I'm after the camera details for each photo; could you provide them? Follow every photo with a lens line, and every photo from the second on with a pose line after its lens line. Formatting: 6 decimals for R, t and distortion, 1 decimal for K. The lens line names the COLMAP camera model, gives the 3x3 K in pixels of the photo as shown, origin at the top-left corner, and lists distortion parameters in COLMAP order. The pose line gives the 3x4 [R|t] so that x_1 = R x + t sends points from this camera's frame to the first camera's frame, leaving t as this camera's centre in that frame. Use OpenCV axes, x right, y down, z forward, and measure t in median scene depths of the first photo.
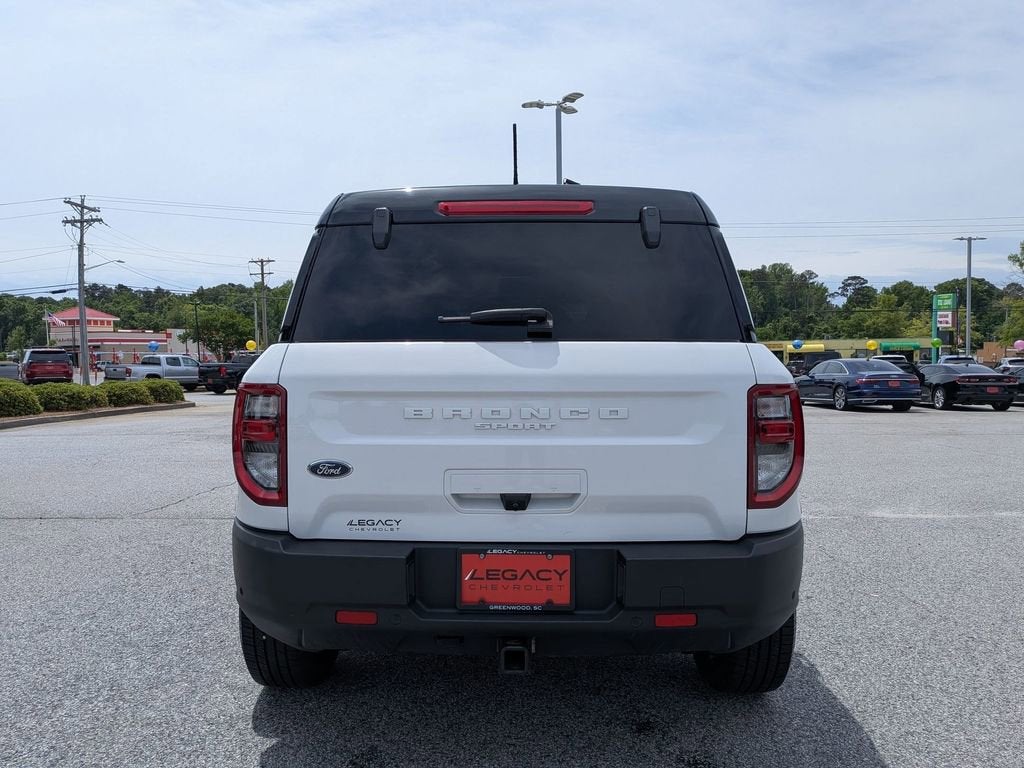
lens RADIAL K [[737.9, 0, 512.0], [0, 737.9, 384.0], [0, 0, 1]] dist [0.071423, -0.111099]
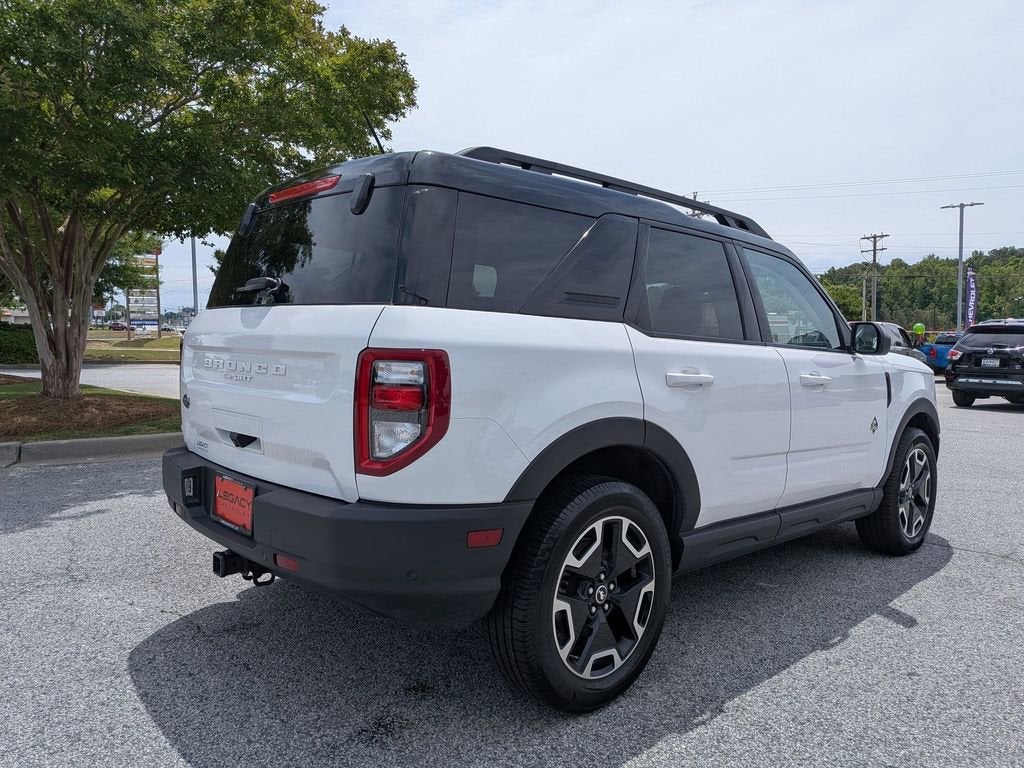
lens RADIAL K [[737.9, 0, 512.0], [0, 737.9, 384.0], [0, 0, 1]] dist [0.071423, -0.111099]
pose [[0.701608, 0.058062, -0.710194, 0.113310], [-0.040385, 0.998313, 0.041721, 0.000040], [0.711418, -0.000591, 0.702769, 0.044883]]
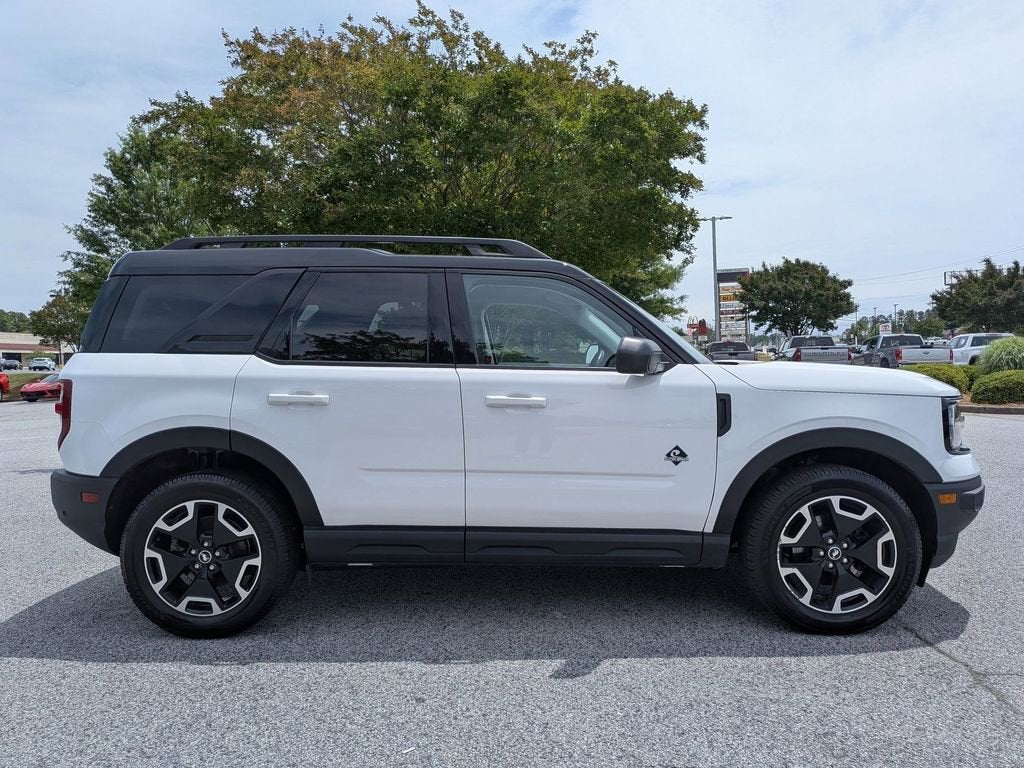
lens RADIAL K [[737.9, 0, 512.0], [0, 737.9, 384.0], [0, 0, 1]] dist [0.071423, -0.111099]
pose [[-0.007697, 0.043052, -0.999043, 0.198265], [-0.007836, 0.999039, 0.043112, -0.006948], [0.999940, 0.008160, -0.007352, 0.200455]]
